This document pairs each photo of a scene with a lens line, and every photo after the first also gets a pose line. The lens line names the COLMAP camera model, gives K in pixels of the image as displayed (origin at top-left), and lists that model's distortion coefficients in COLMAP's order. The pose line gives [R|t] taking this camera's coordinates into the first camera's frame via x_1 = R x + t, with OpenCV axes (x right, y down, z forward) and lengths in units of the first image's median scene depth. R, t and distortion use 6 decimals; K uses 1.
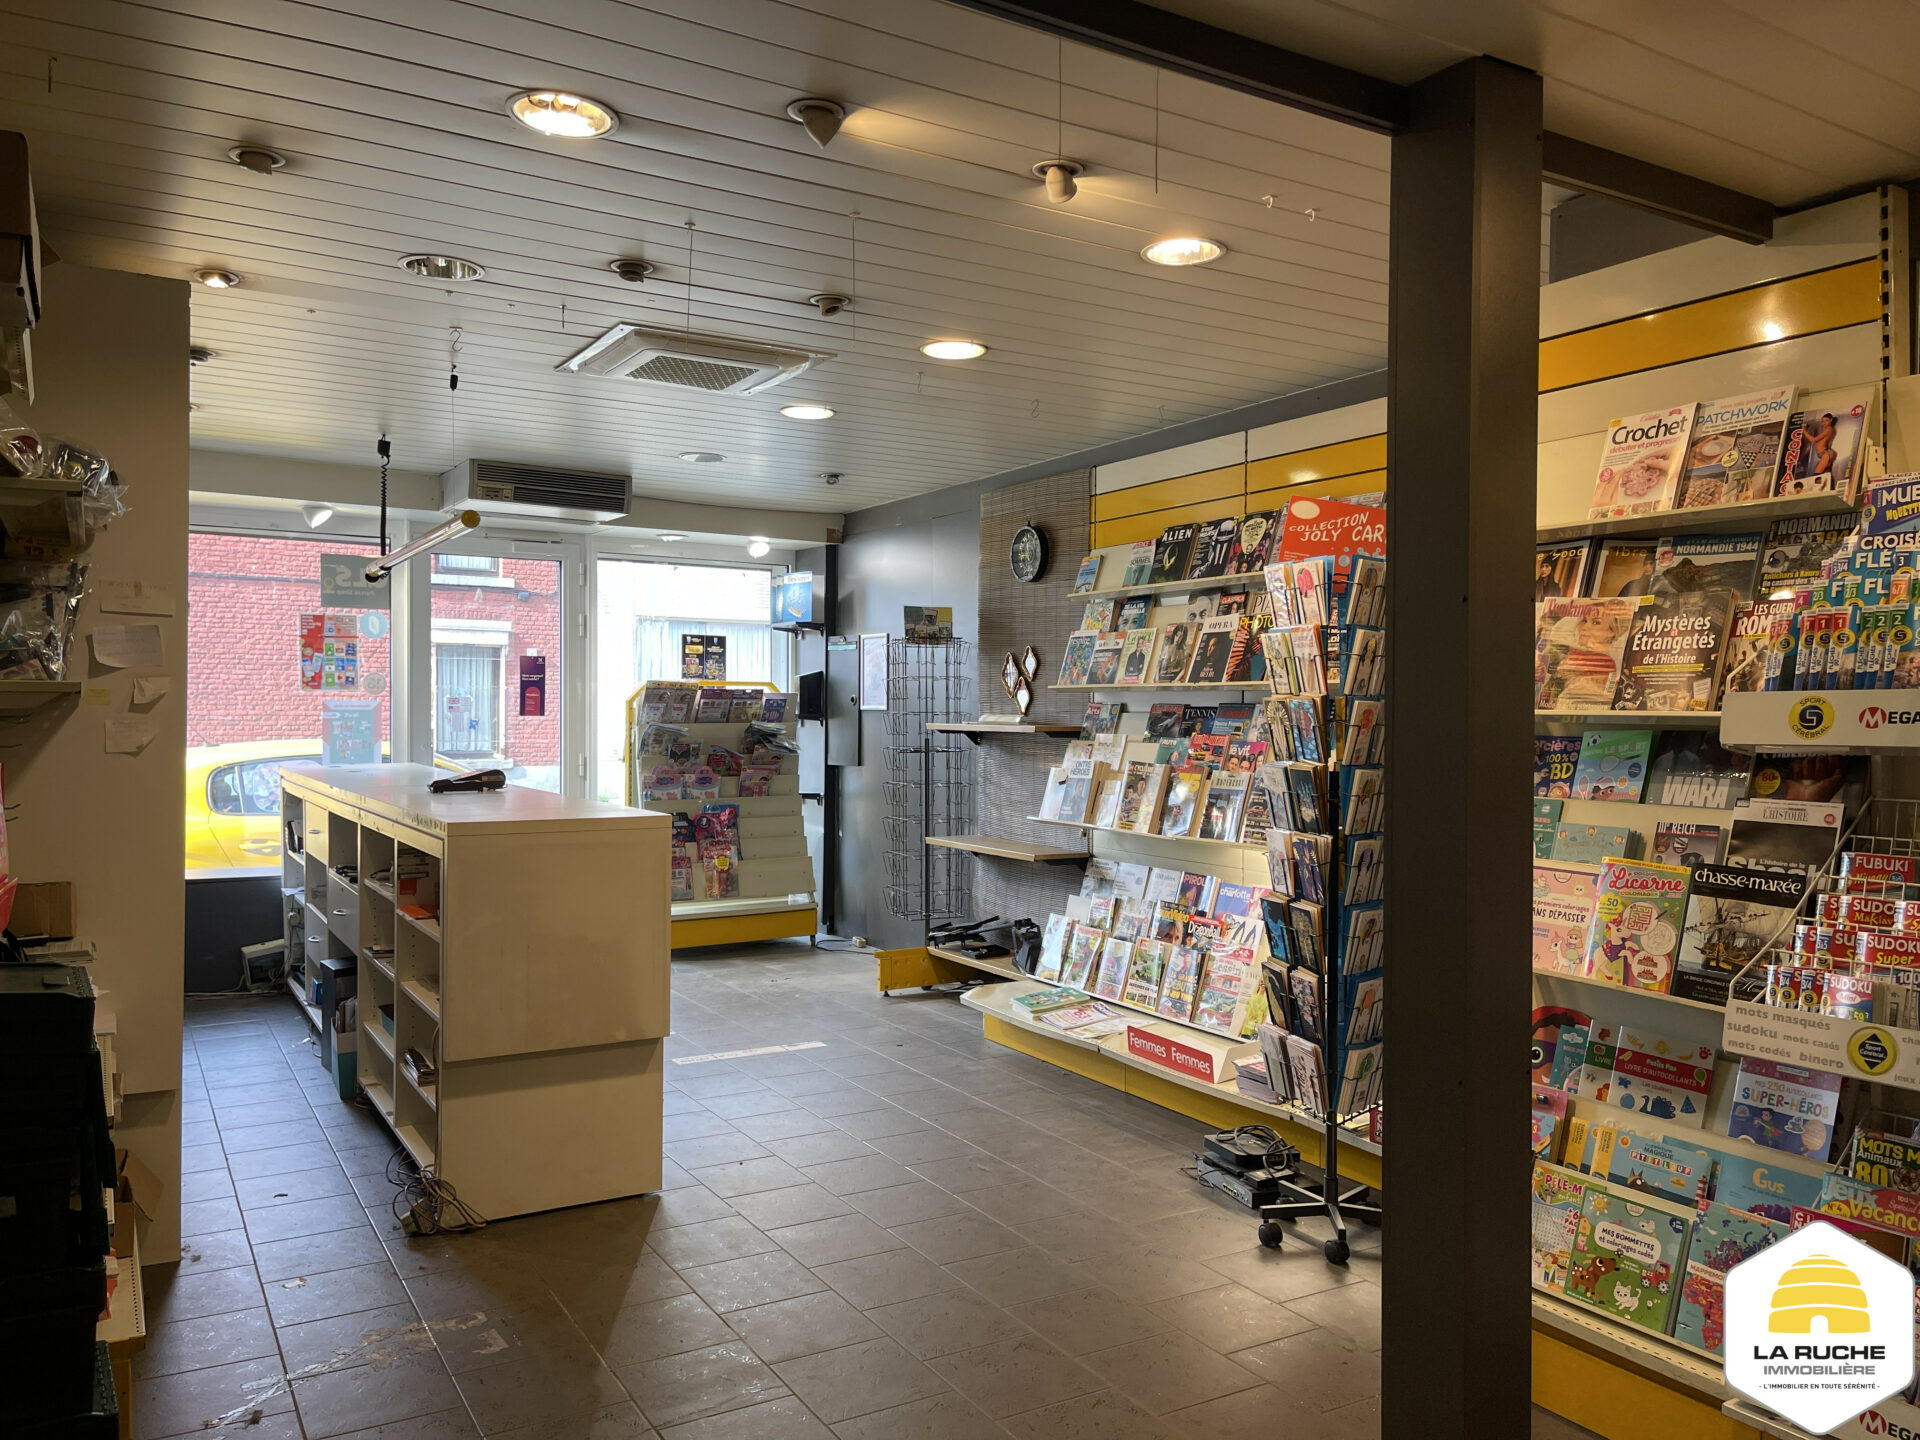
lens RADIAL K [[1444.6, 0, 971.9], [0, 1444.6, 711.6], [0, 0, 1]] dist [0.083940, -0.111017]
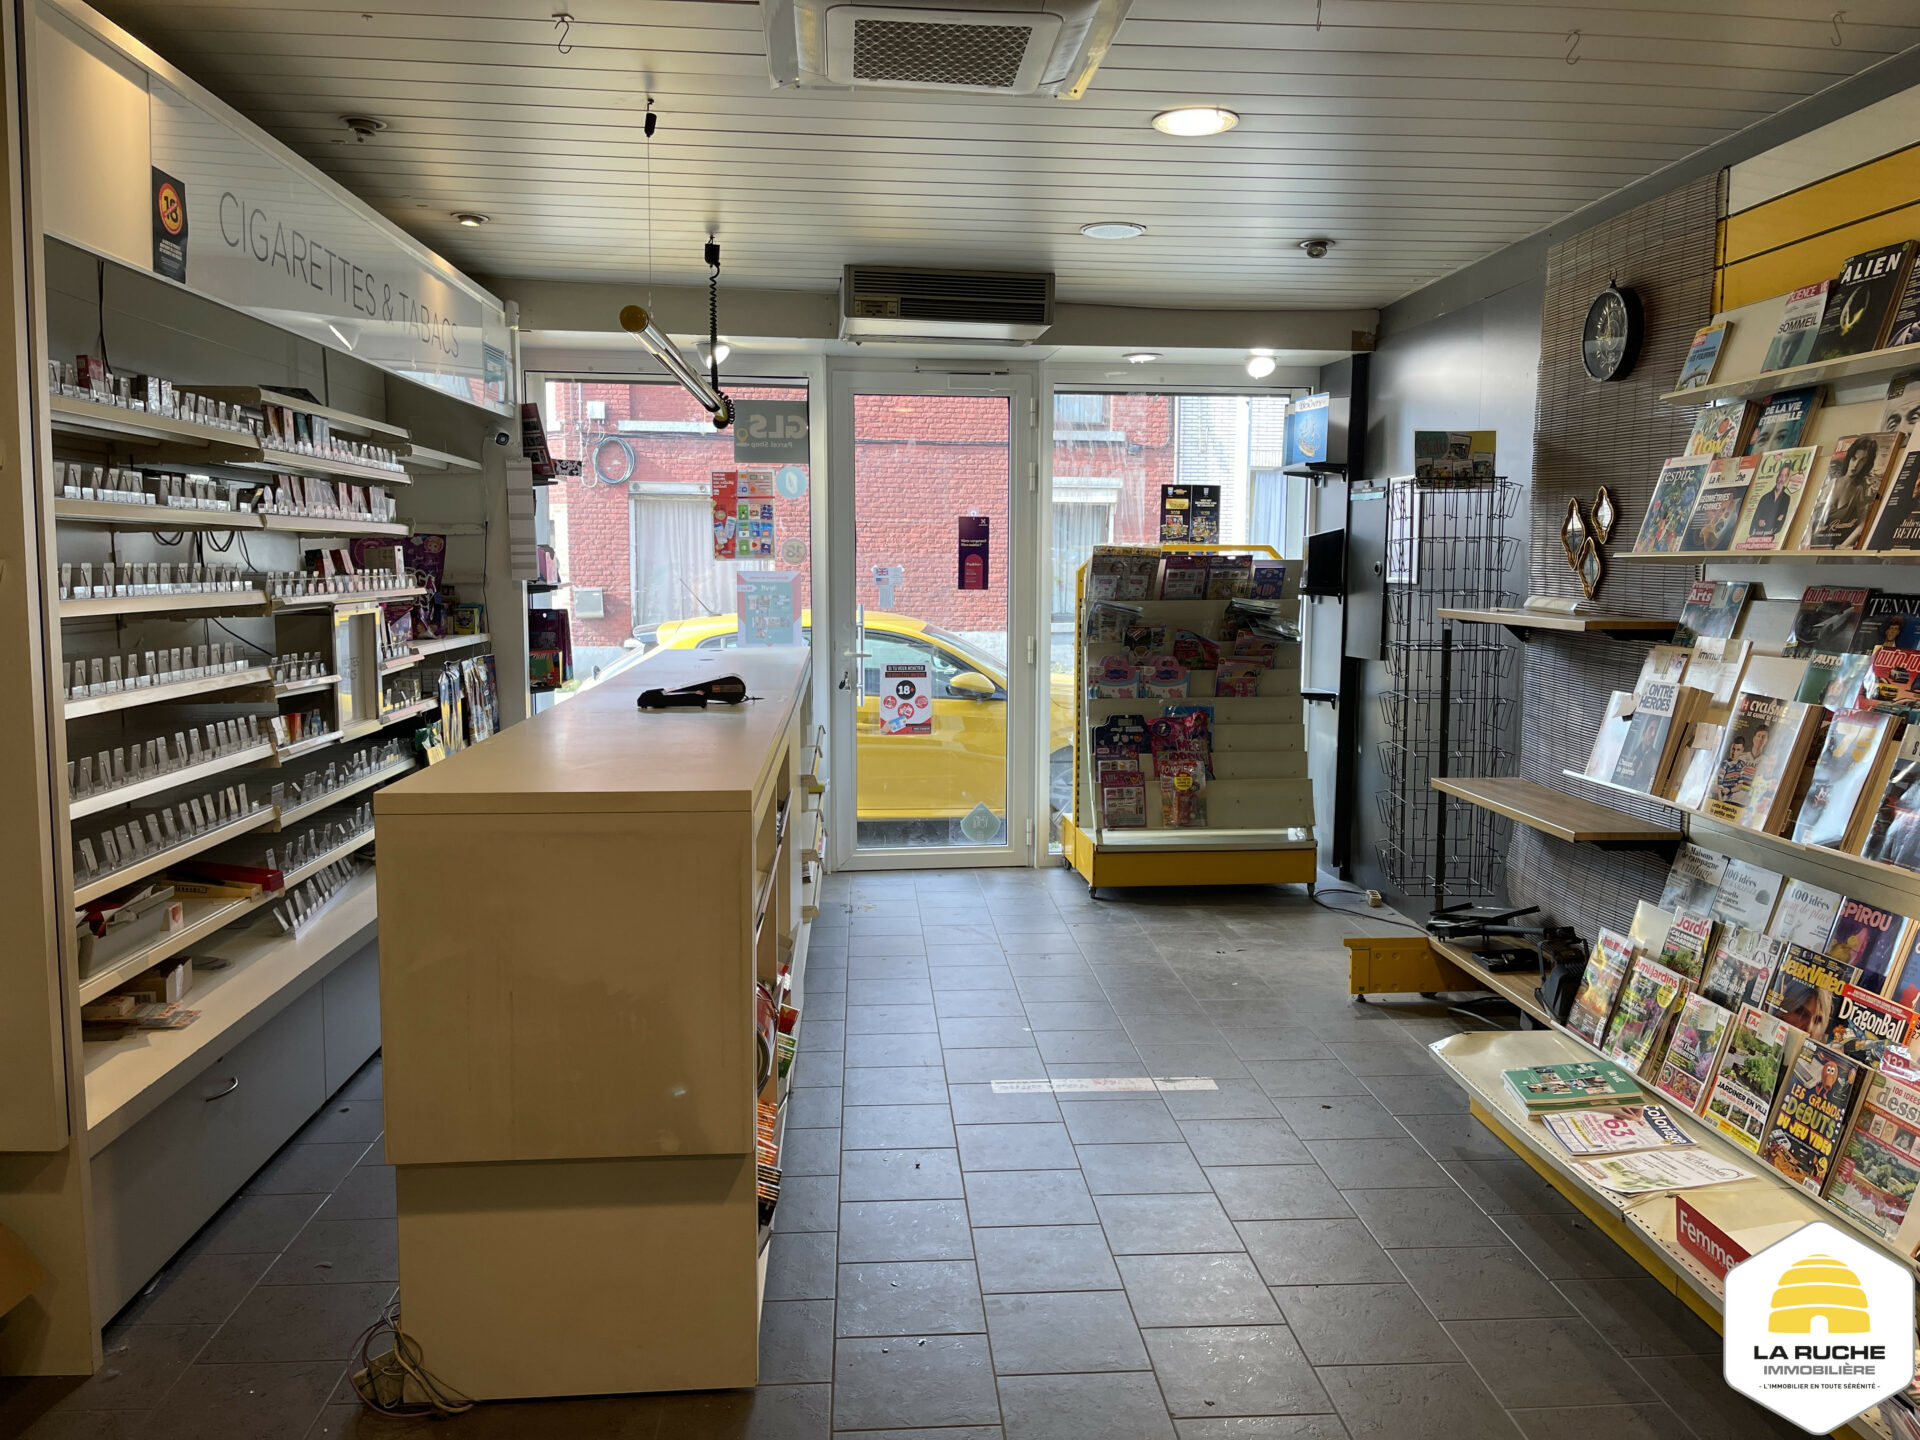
lens RADIAL K [[1444.6, 0, 971.9], [0, 1444.6, 711.6], [0, 0, 1]] dist [0.083940, -0.111017]
pose [[0.893424, 0.045824, -0.446870, 0.079309], [-0.001358, 0.995054, 0.099323, -0.011050], [0.449211, -0.088131, 0.889068, 0.303633]]
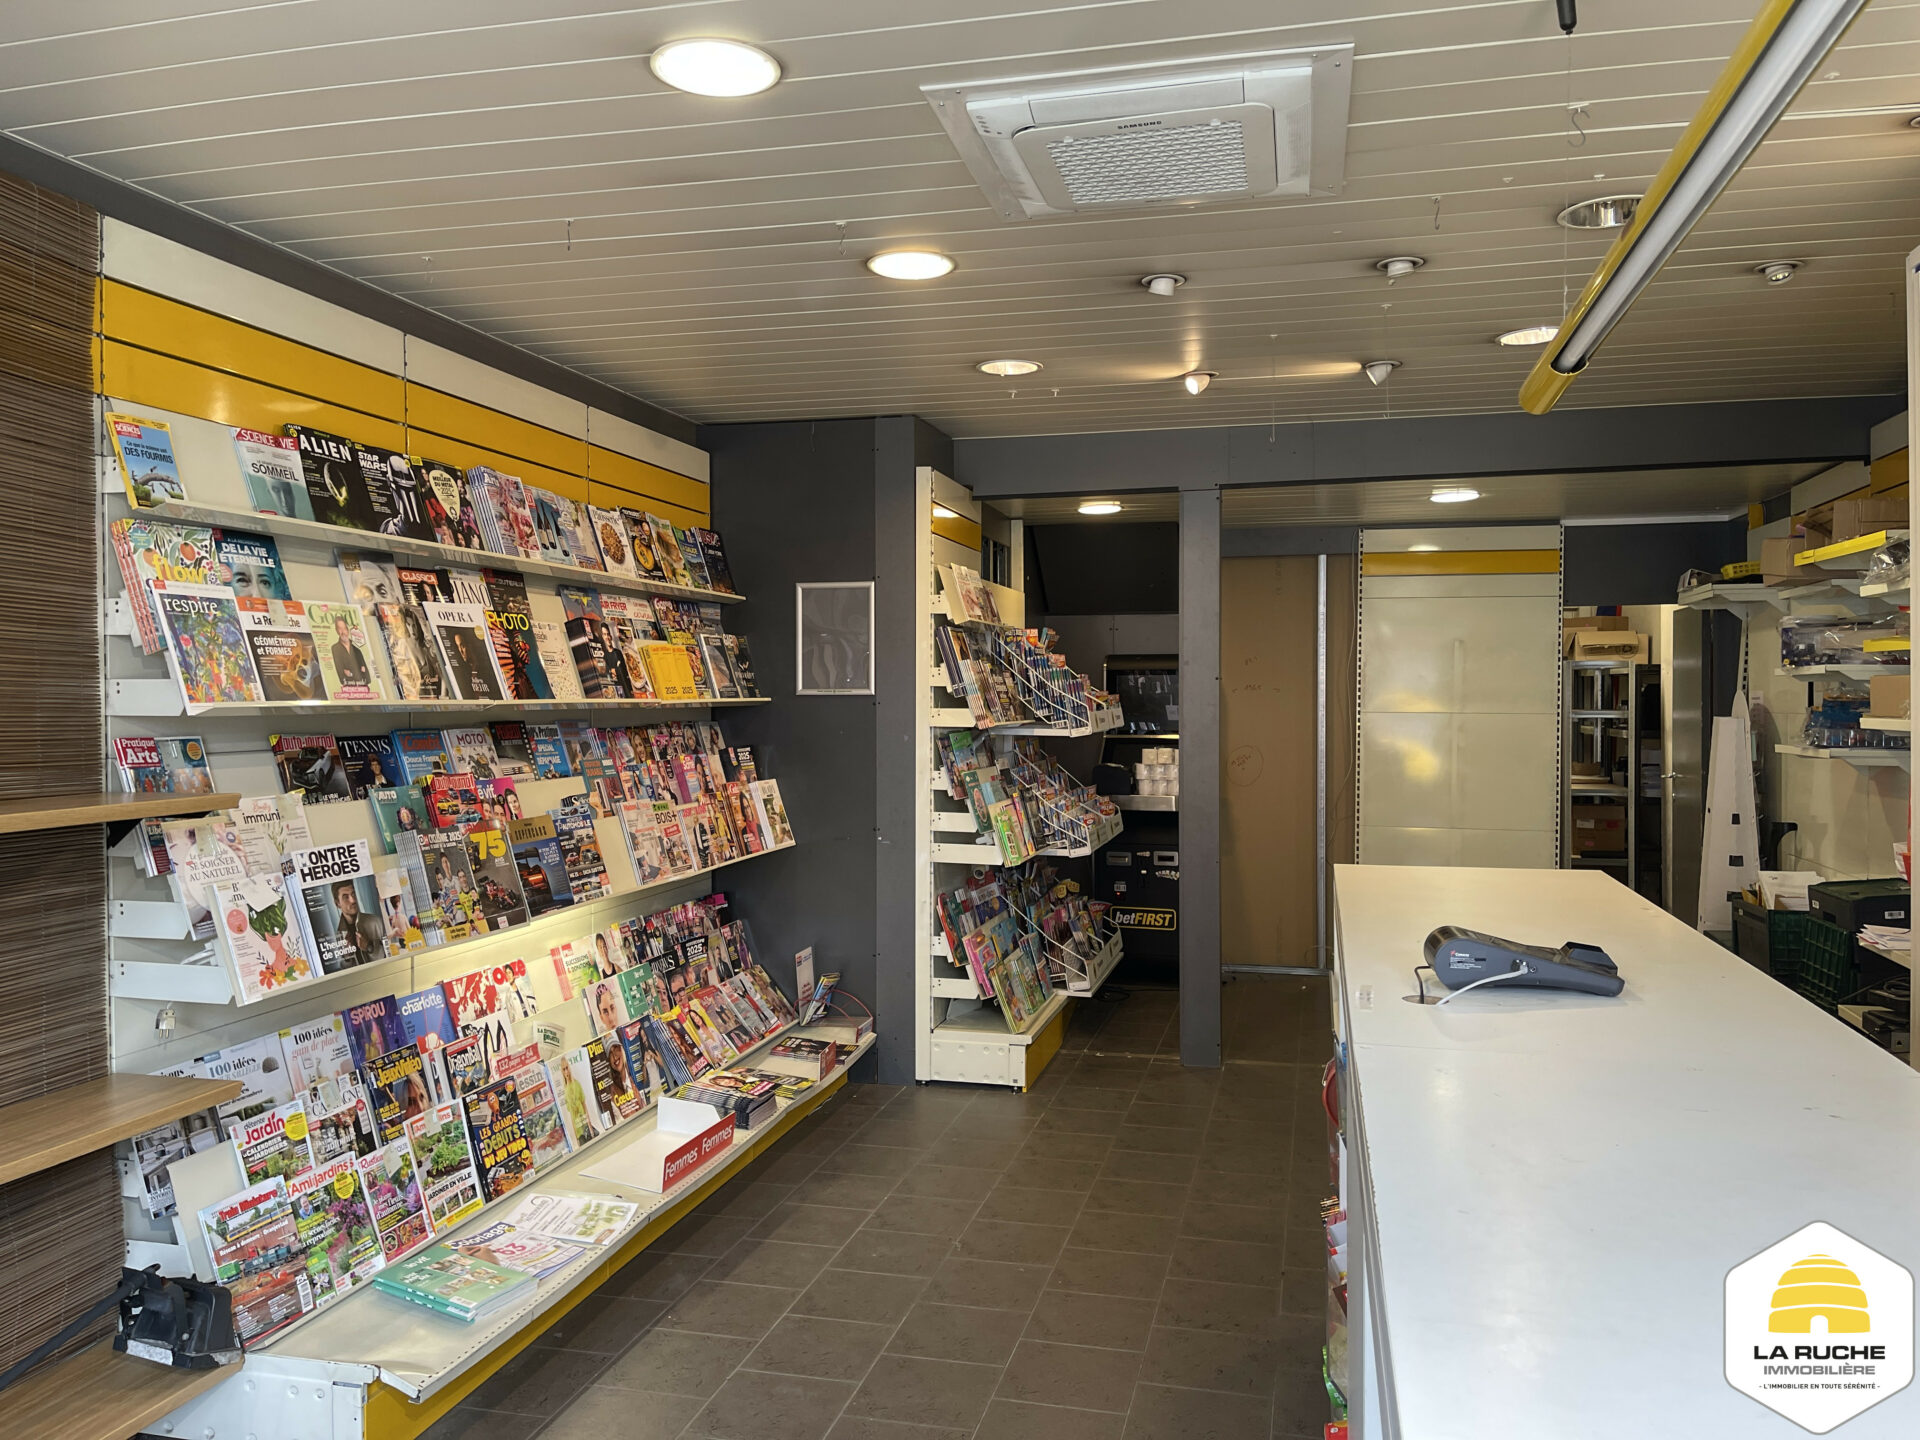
lens RADIAL K [[1444.6, 0, 971.9], [0, 1444.6, 711.6], [0, 0, 1]] dist [0.083940, -0.111017]
pose [[-0.710904, -0.013270, 0.703164, -0.390610], [-0.001837, 0.999854, 0.017011, -0.020777], [-0.703287, 0.010801, -0.710824, 1.038319]]
